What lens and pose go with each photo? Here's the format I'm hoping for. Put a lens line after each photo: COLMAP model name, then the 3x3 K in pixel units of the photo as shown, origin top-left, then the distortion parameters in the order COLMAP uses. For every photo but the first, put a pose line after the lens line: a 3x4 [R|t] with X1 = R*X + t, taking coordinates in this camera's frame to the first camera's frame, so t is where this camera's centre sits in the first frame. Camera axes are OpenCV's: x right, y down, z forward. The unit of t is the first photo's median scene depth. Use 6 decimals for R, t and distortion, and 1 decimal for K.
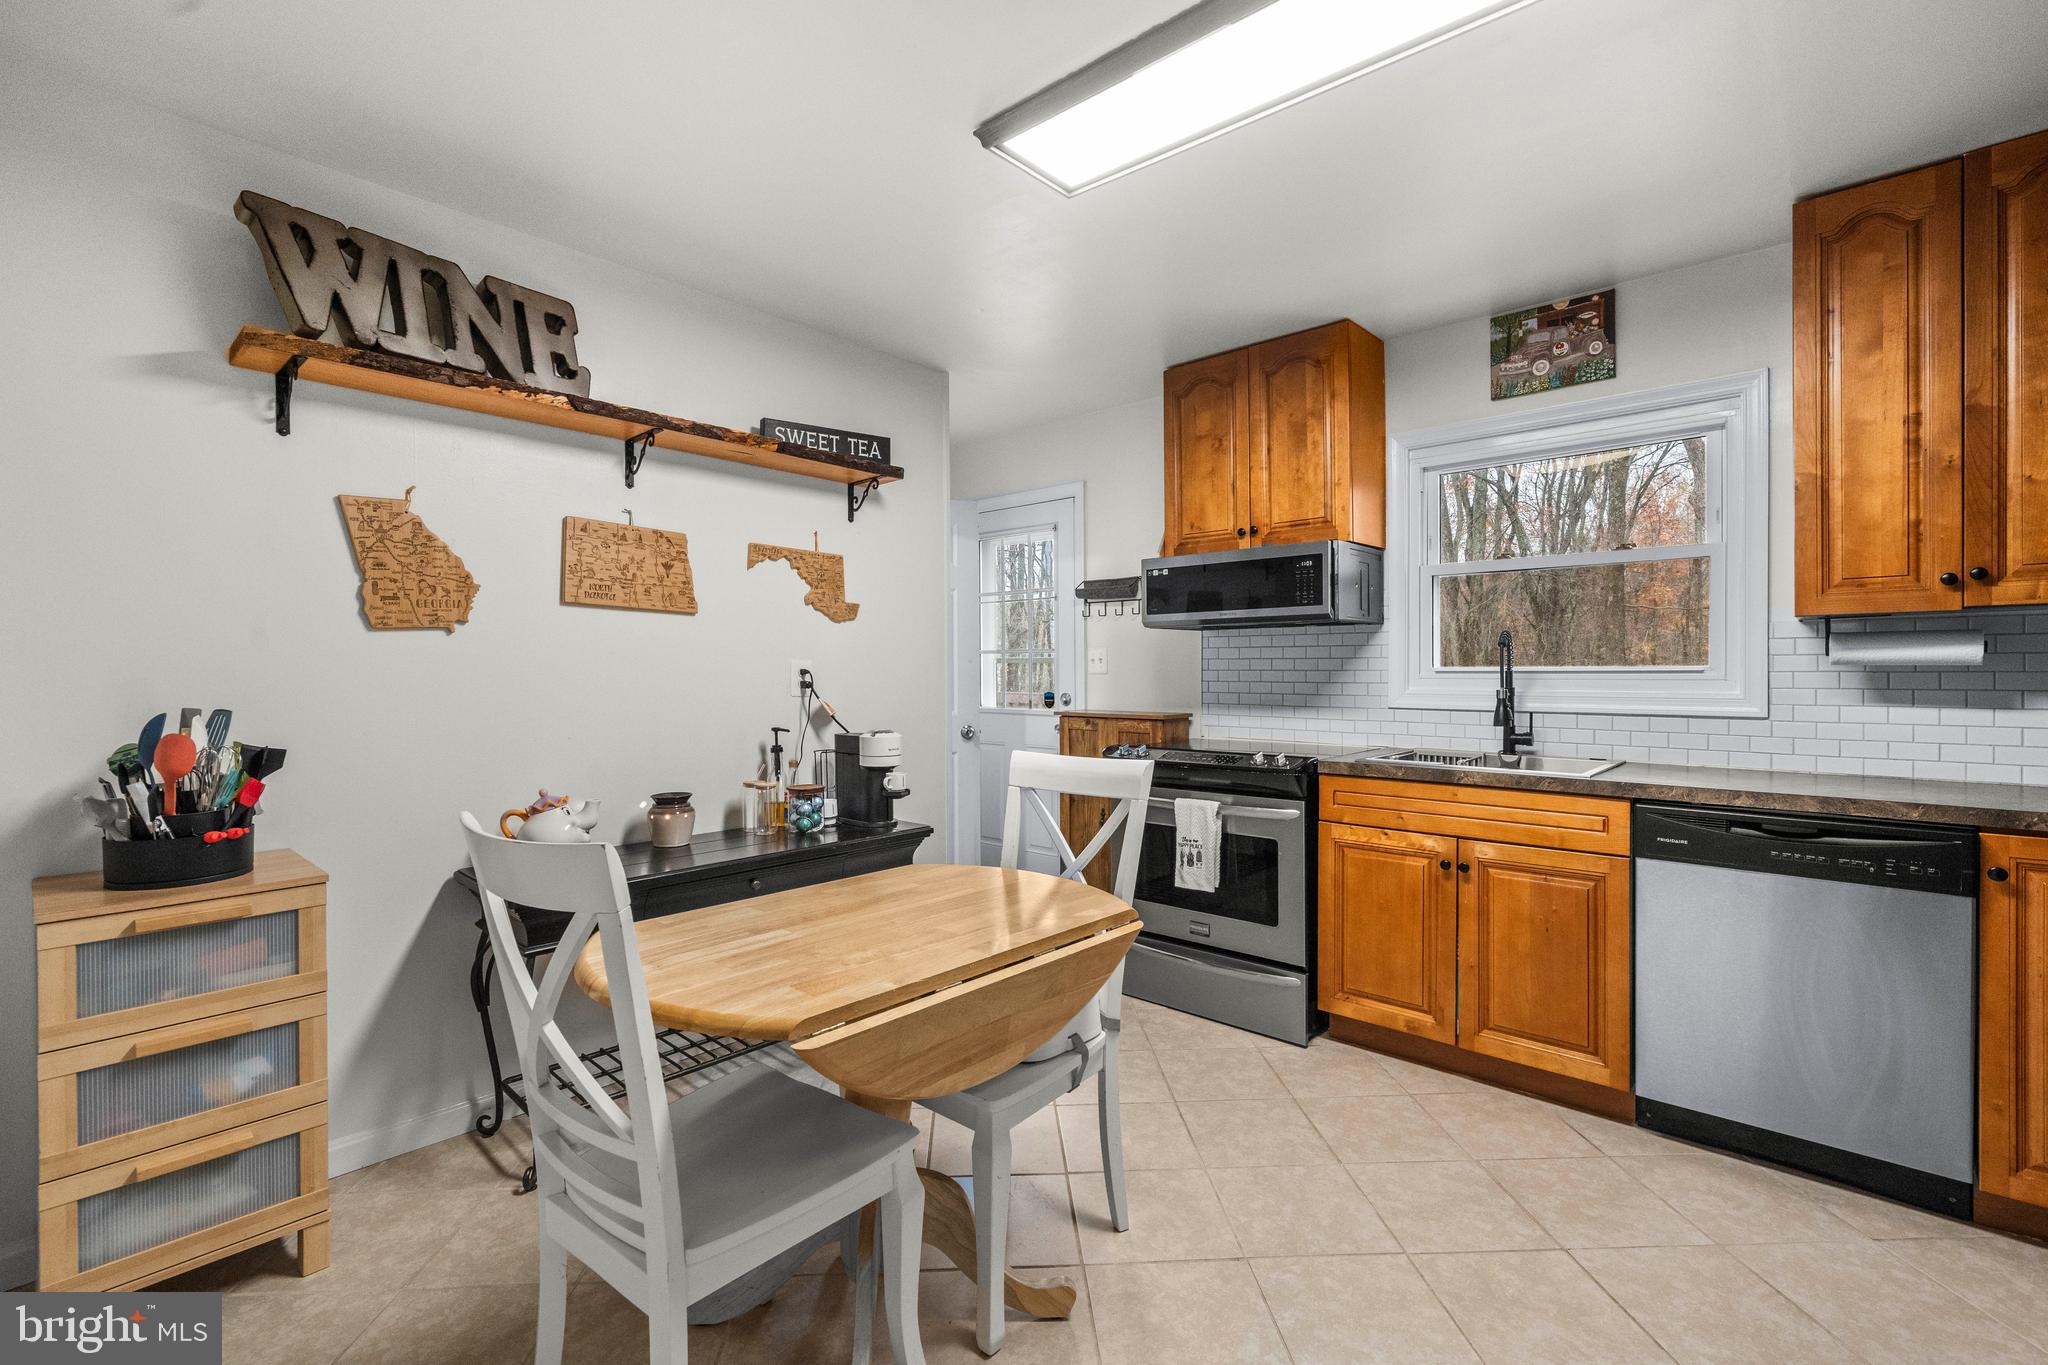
lens RADIAL K [[896.1, 0, 1023.7], [0, 896.1, 675.9], [0, 0, 1]] dist [-0.010306, 0.005369]
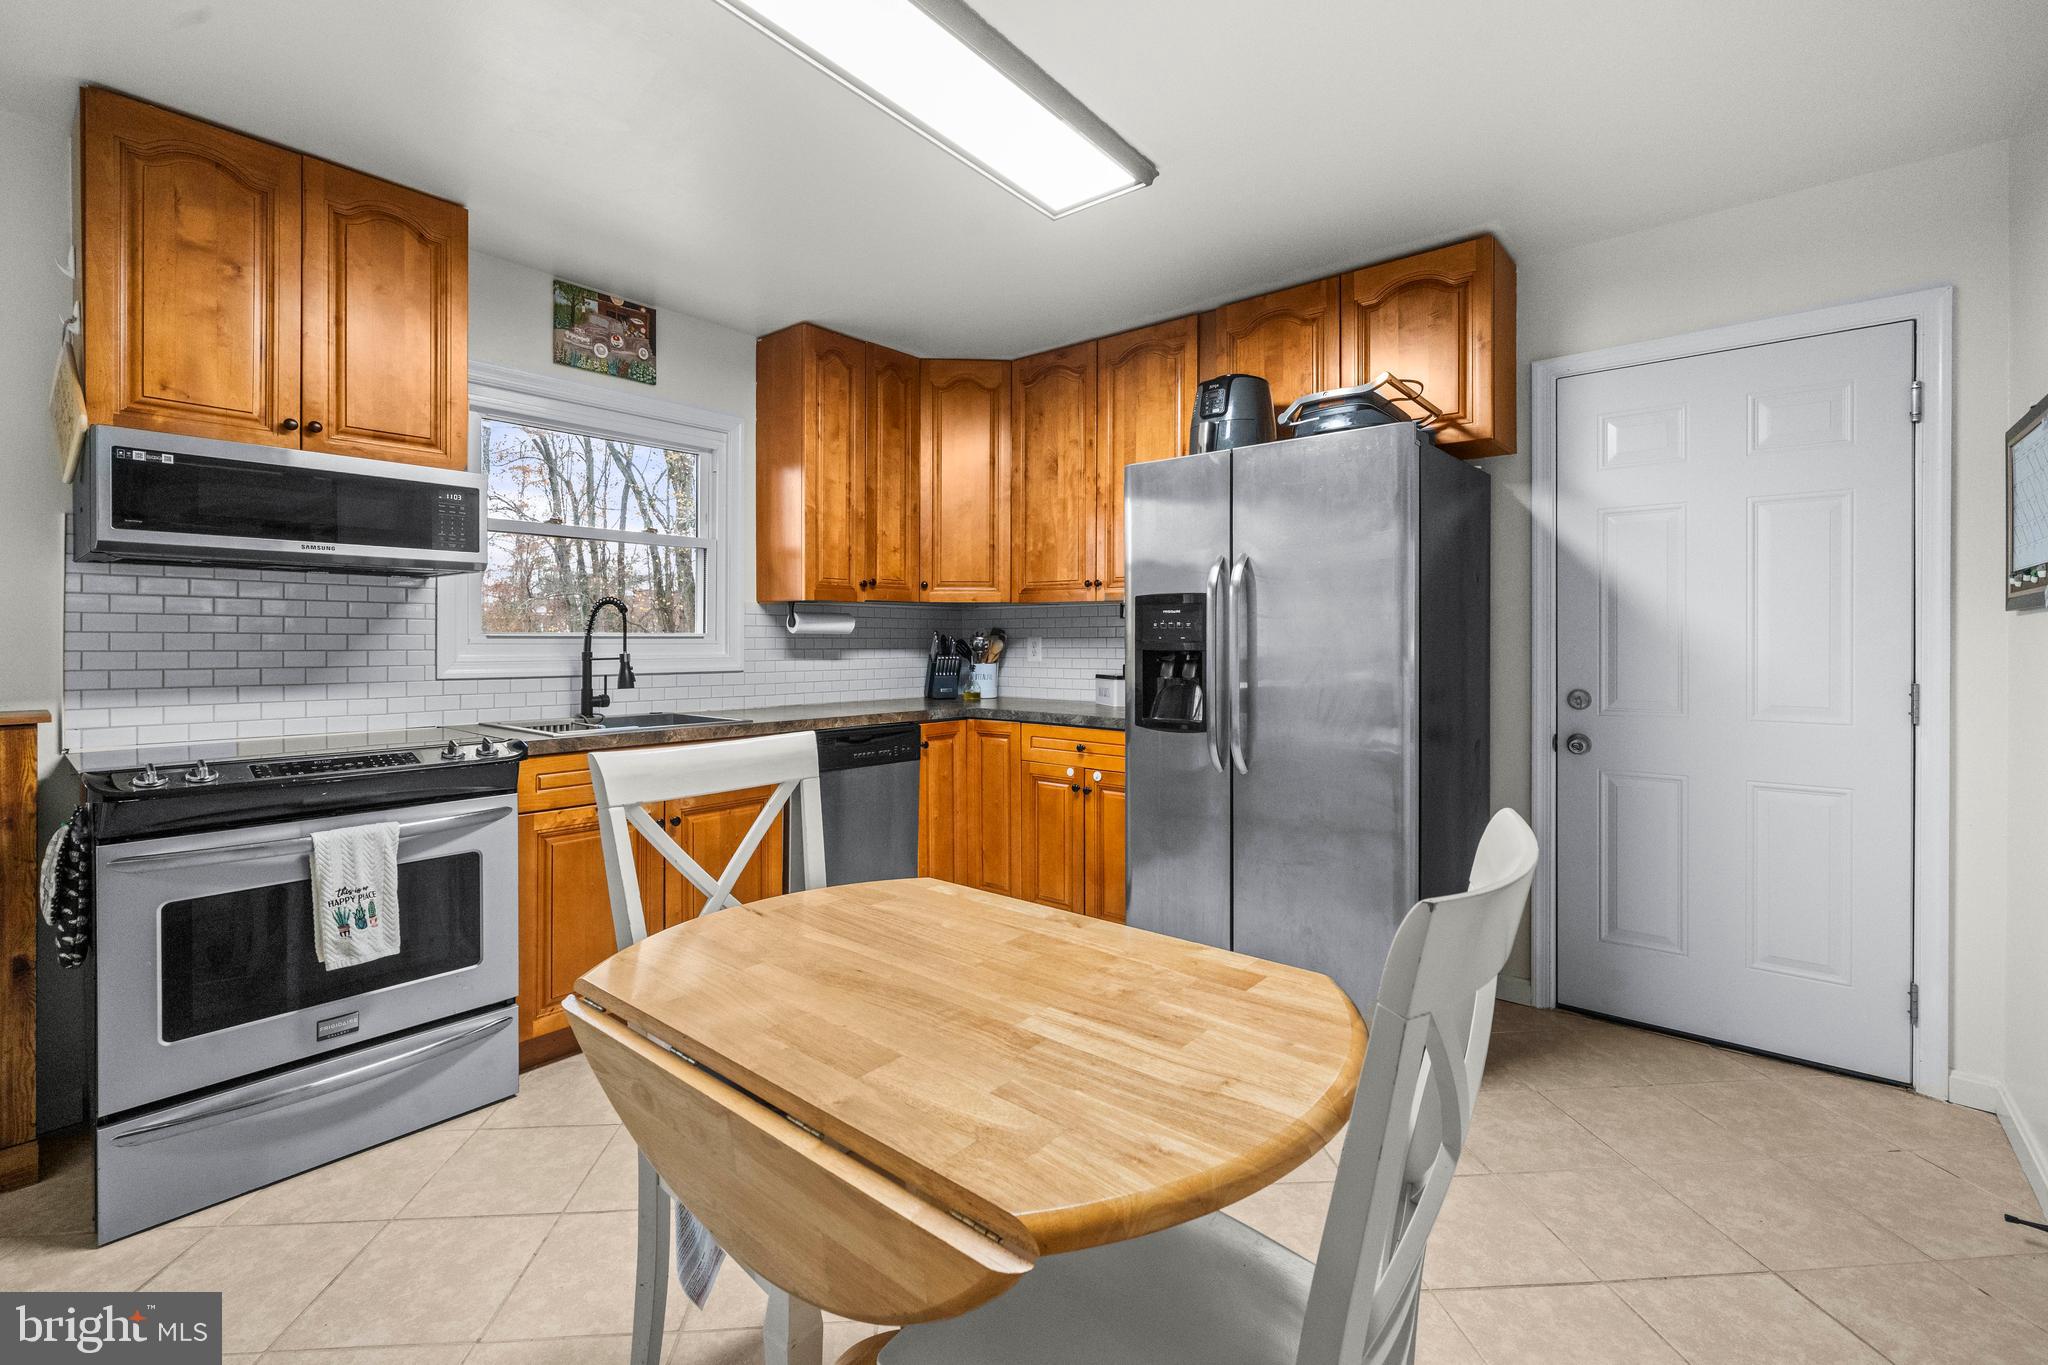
lens RADIAL K [[871.7, 0, 1022.5], [0, 871.7, 641.6], [0, 0, 1]] dist [-0.010343, 0.000013]
pose [[-0.035464, 0.002716, 0.999367, -0.485422], [0.006366, 0.999977, -0.002492, 0.006780], [-0.999351, 0.006274, -0.035481, 0.555460]]
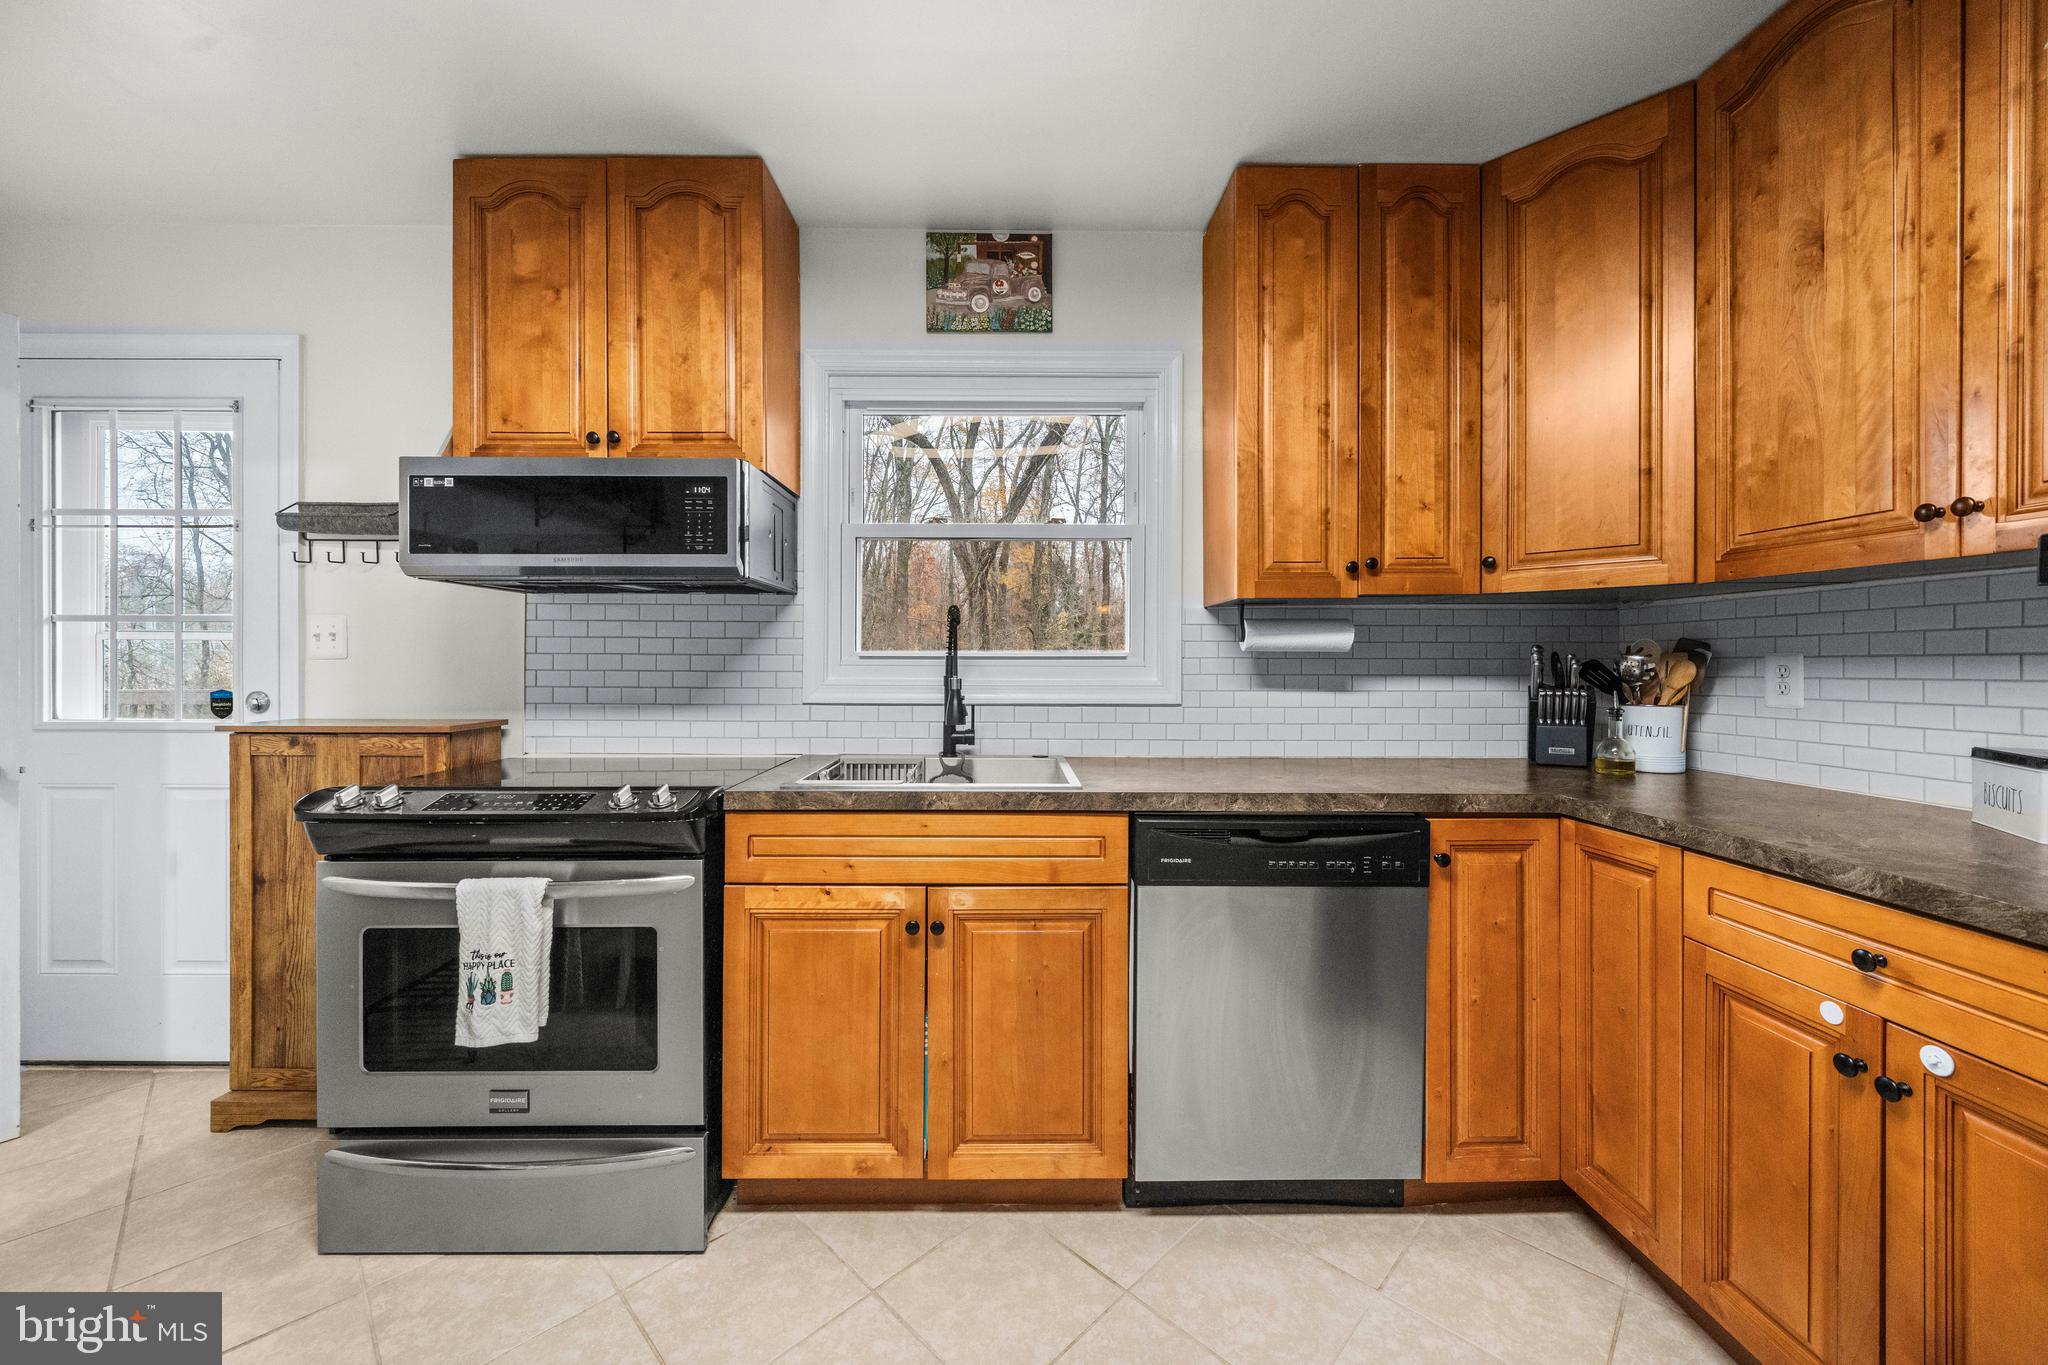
lens RADIAL K [[773.9, 0, 1016.1], [0, 773.9, 662.7], [0, 0, 1]] dist [-0.004371, 0.000116]
pose [[0.736699, 0.006010, 0.676194, 0.106819], [0.000079, 0.999960, -0.008973, 0.007464], [-0.676221, 0.006664, 0.736669, 0.444644]]
